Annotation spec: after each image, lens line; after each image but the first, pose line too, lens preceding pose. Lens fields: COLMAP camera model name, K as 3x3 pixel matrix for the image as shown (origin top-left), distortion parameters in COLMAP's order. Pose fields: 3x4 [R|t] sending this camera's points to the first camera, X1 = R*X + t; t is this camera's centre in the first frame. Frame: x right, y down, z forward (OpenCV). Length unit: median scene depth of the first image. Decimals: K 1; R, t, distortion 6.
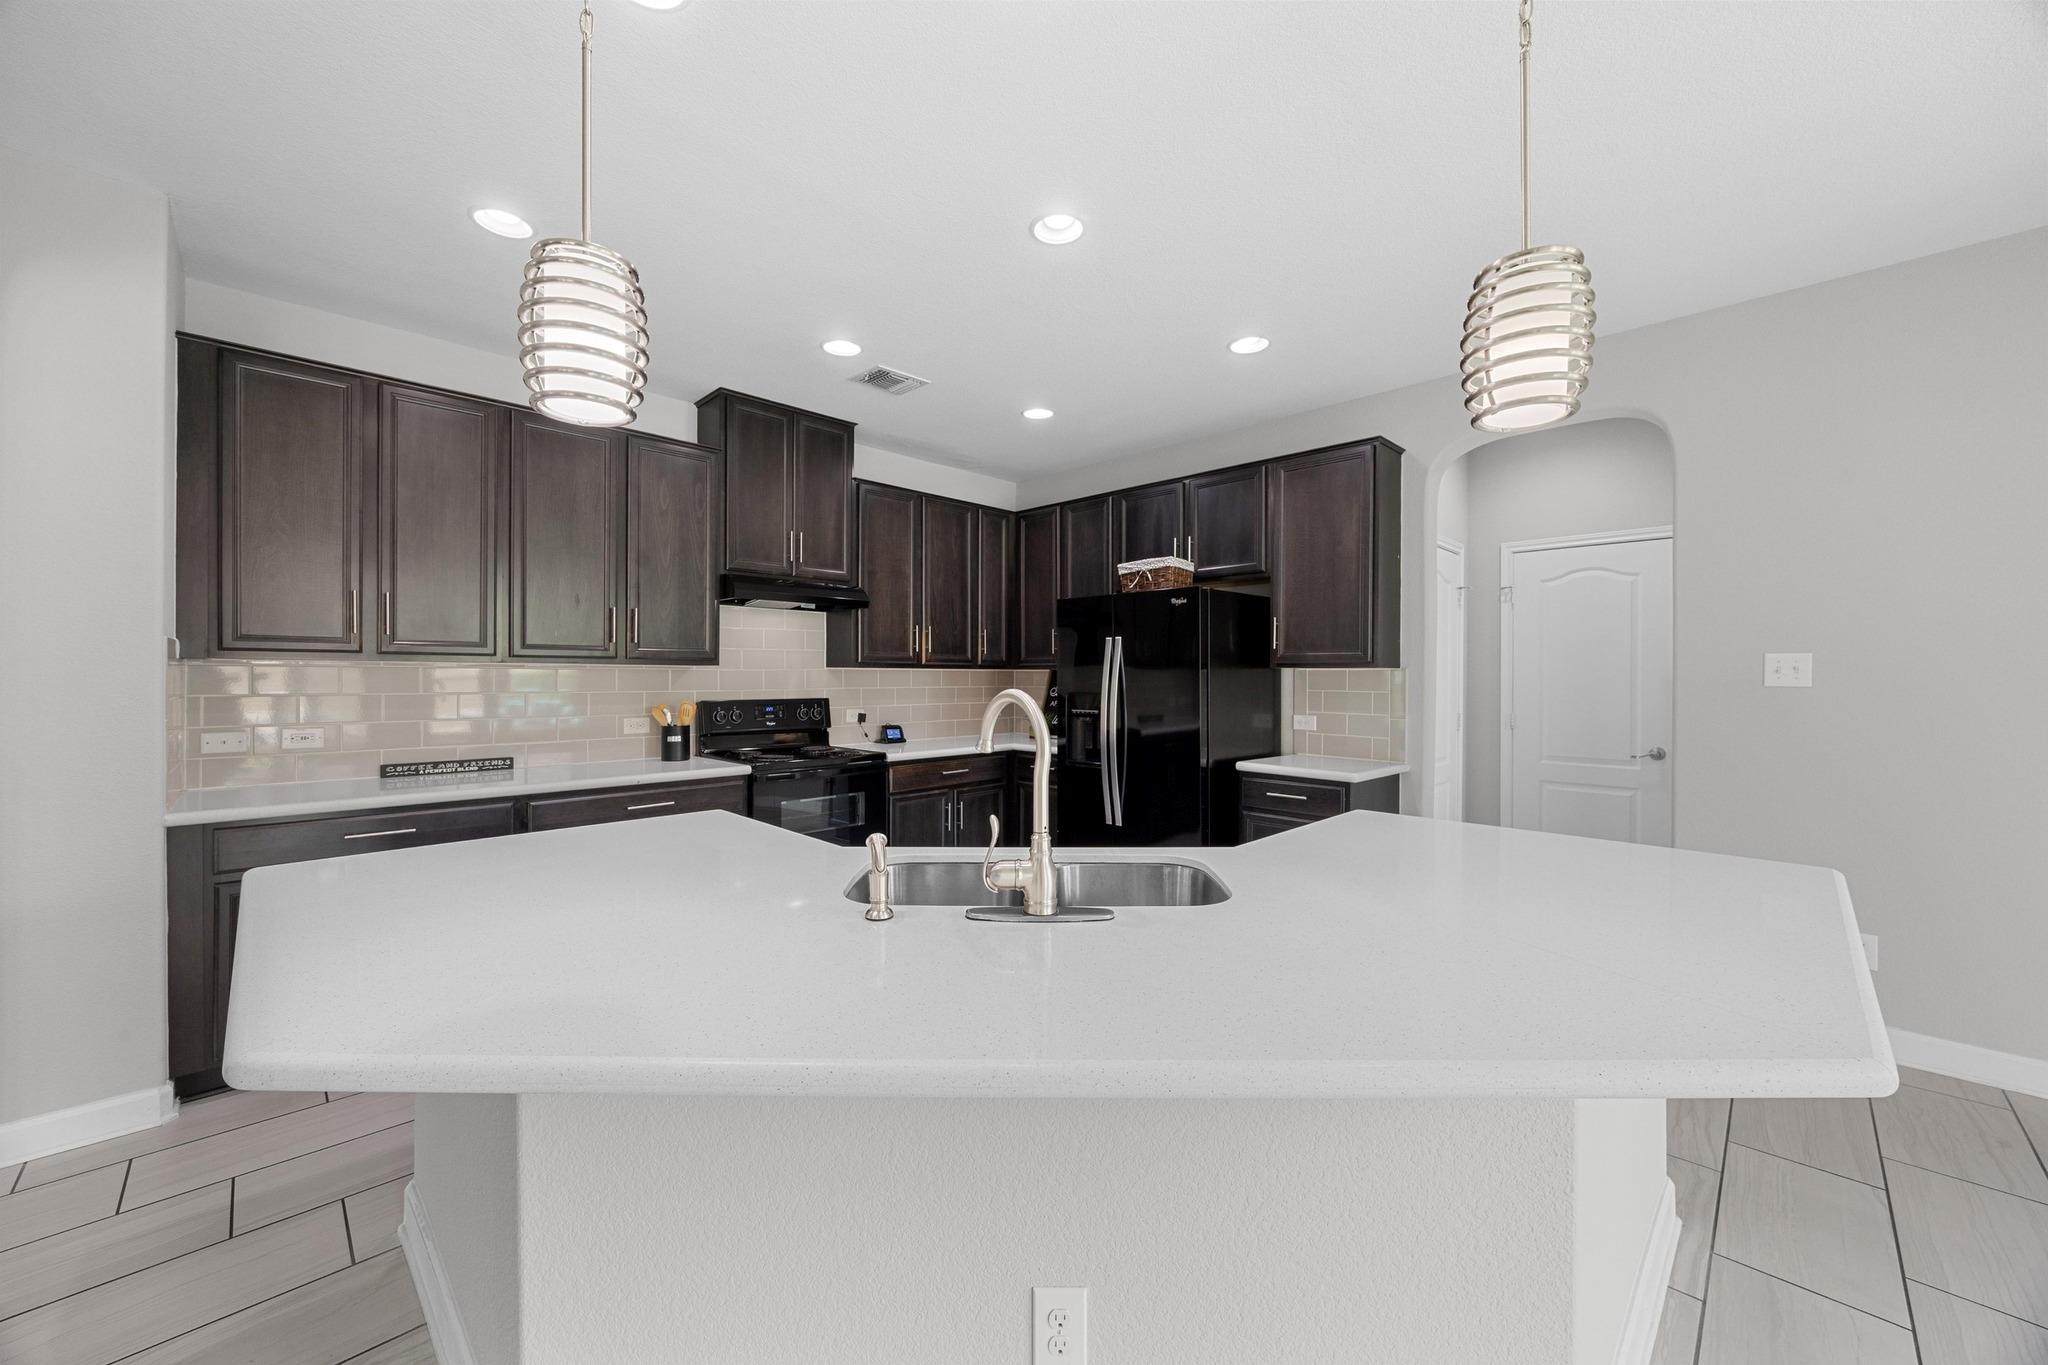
lens RADIAL K [[777.3, 0, 1020.6], [0, 777.3, 682.9], [0, 0, 1]] dist [-0.001852, 0.000490]
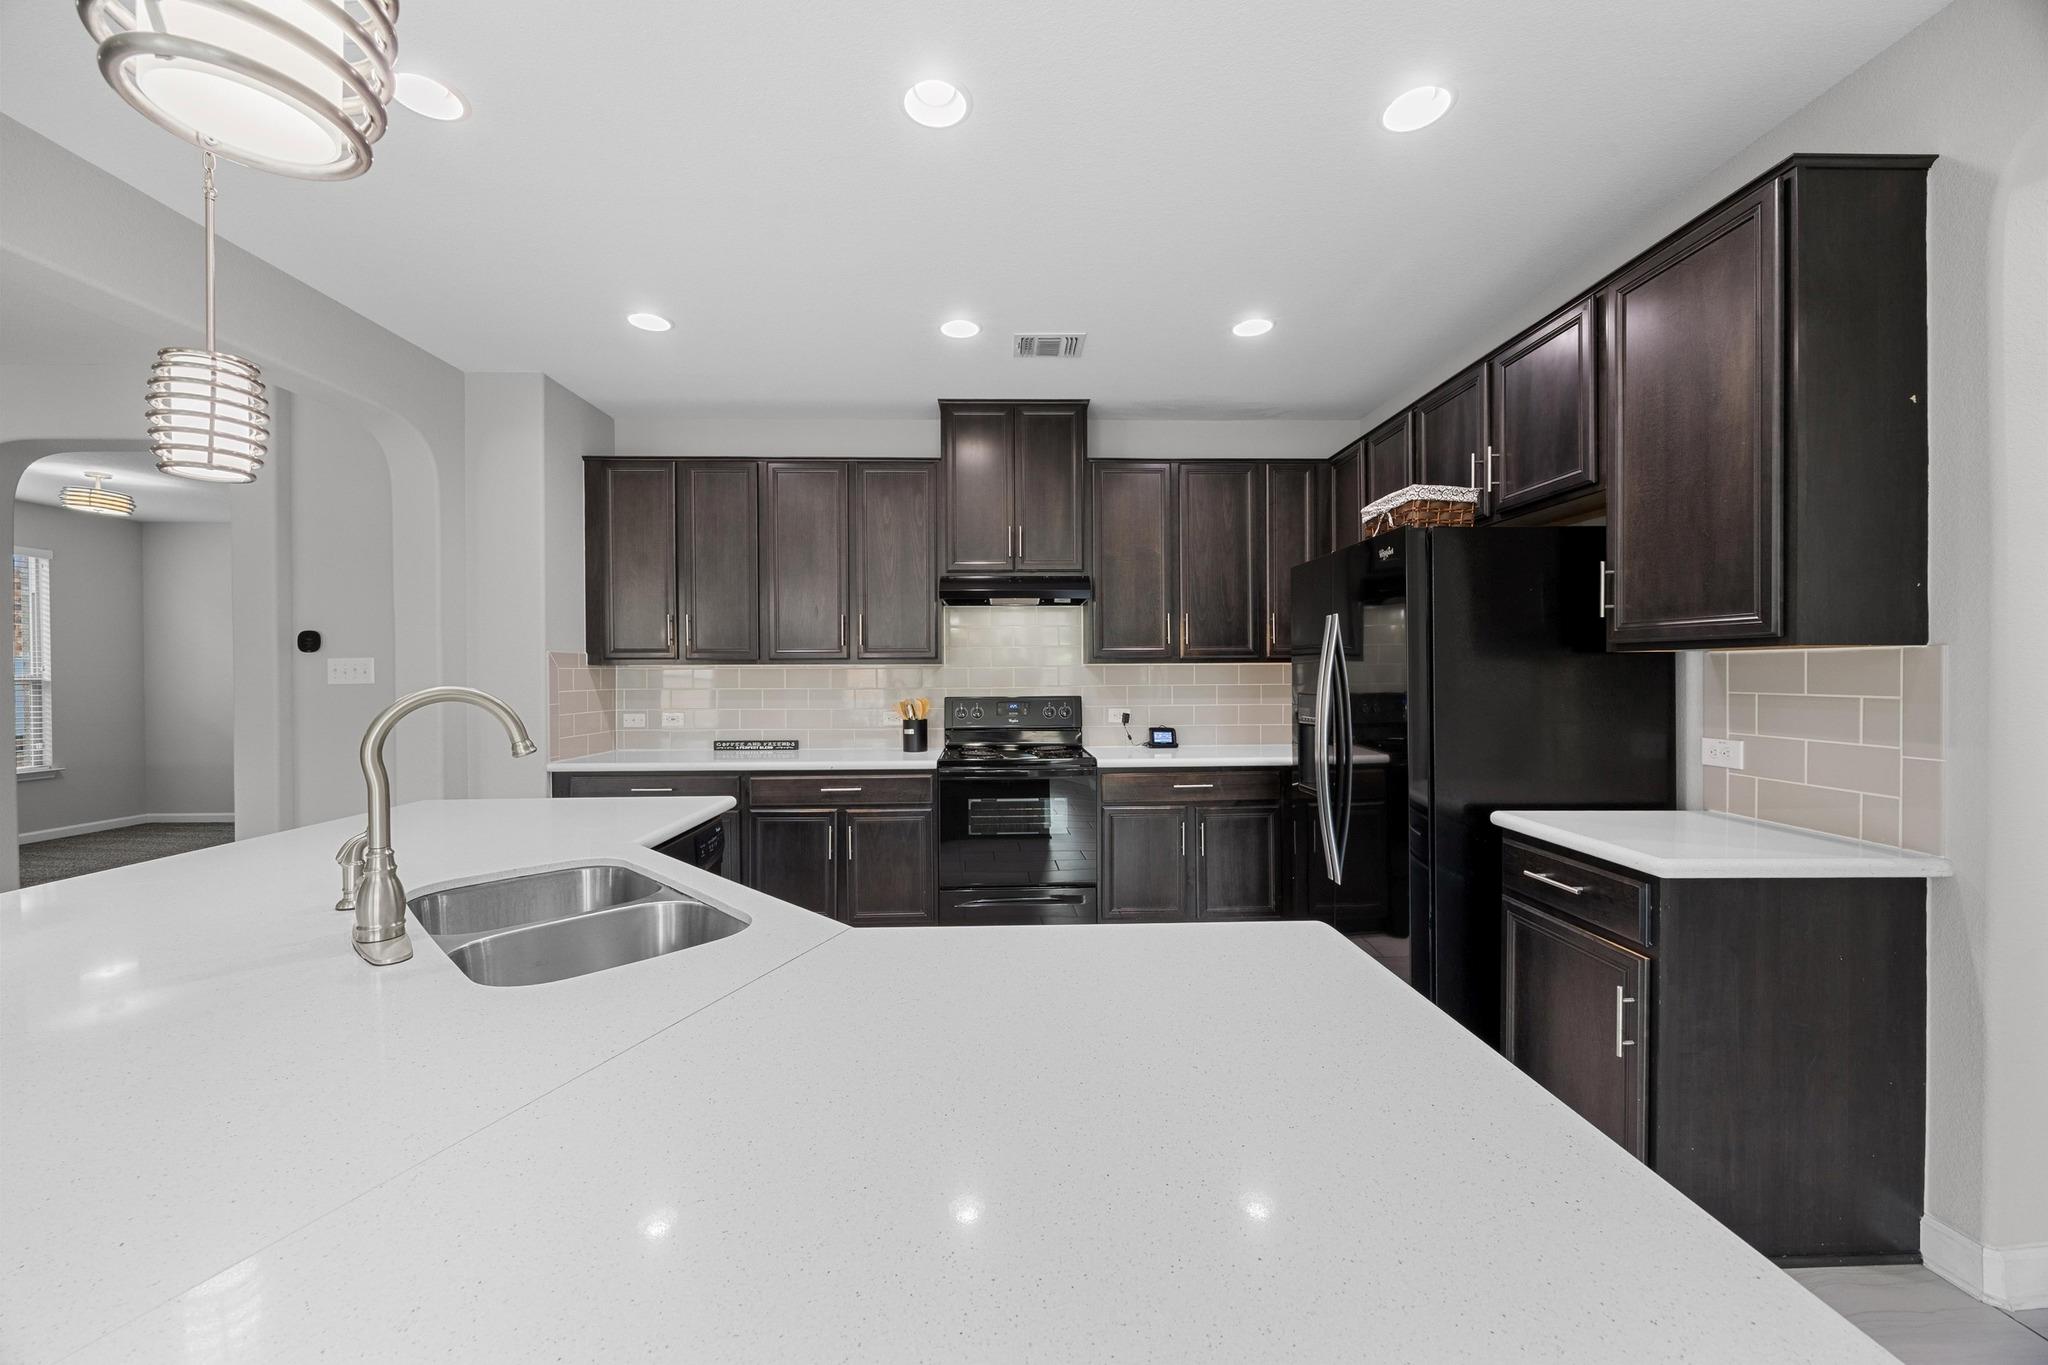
lens RADIAL K [[777.3, 0, 1016.6], [0, 777.3, 675.8], [0, 0, 1]] dist [-0.001852, 0.000490]
pose [[0.725705, -0.005528, -0.687984, 0.382417], [0.001778, 0.999979, -0.006160, 0.000679], [0.688004, 0.003247, 0.725700, 0.284254]]
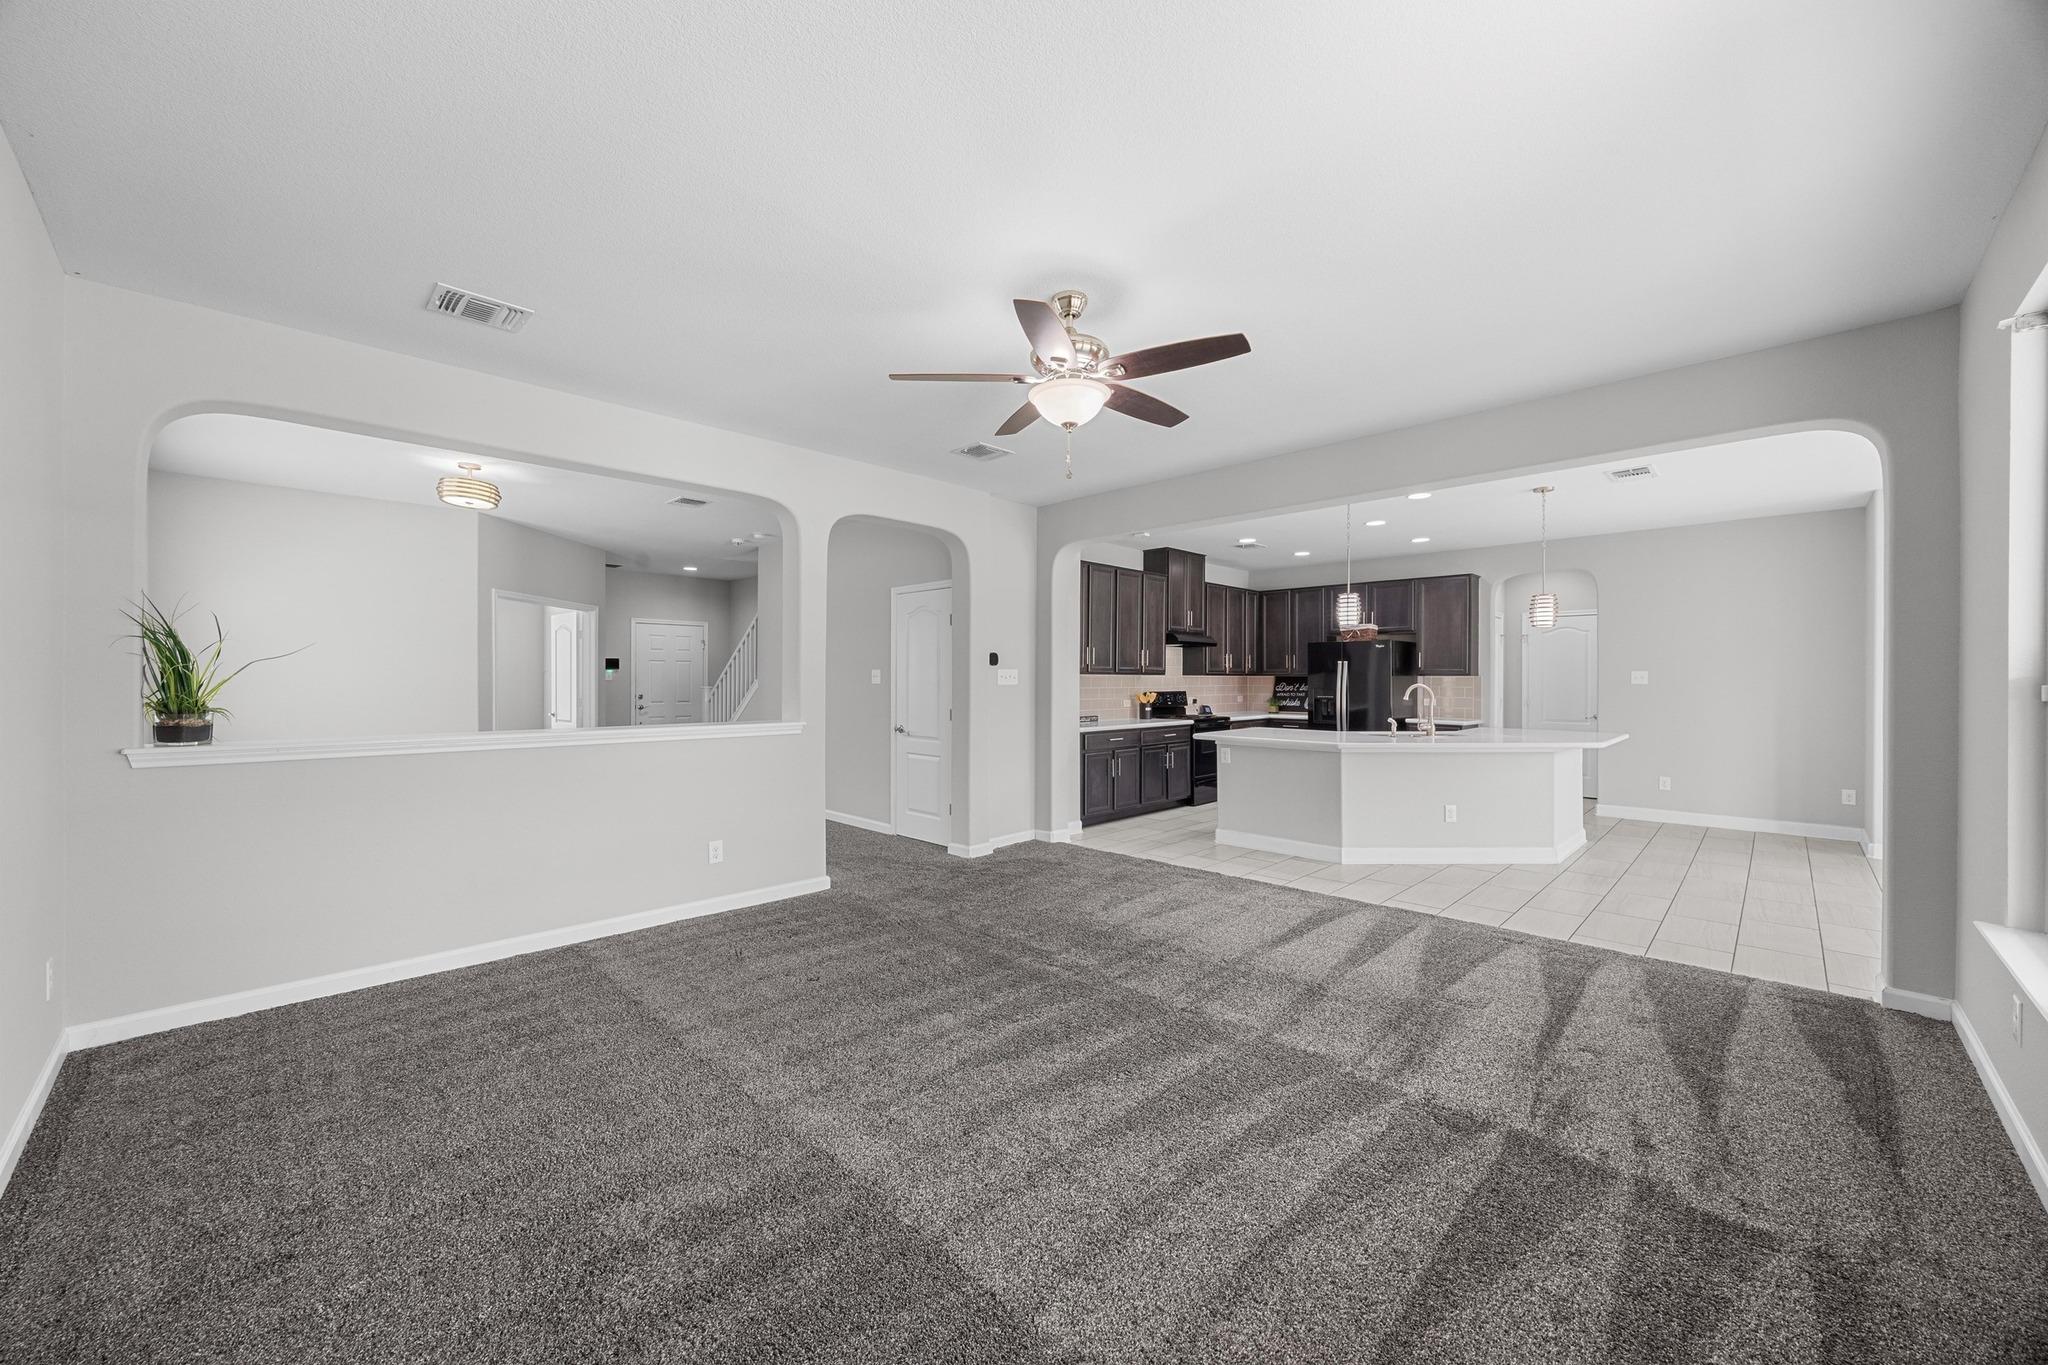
lens RADIAL K [[777.3, 0, 1024.1], [0, 777.3, 684.1], [0, 0, 1]] dist [-0.001852, 0.000490]
pose [[0.999919, -0.000769, 0.012721, -0.752633], [0.000774, 1.000000, -0.000401, 0.002321], [-0.012720, 0.000410, 0.999919, -1.074071]]
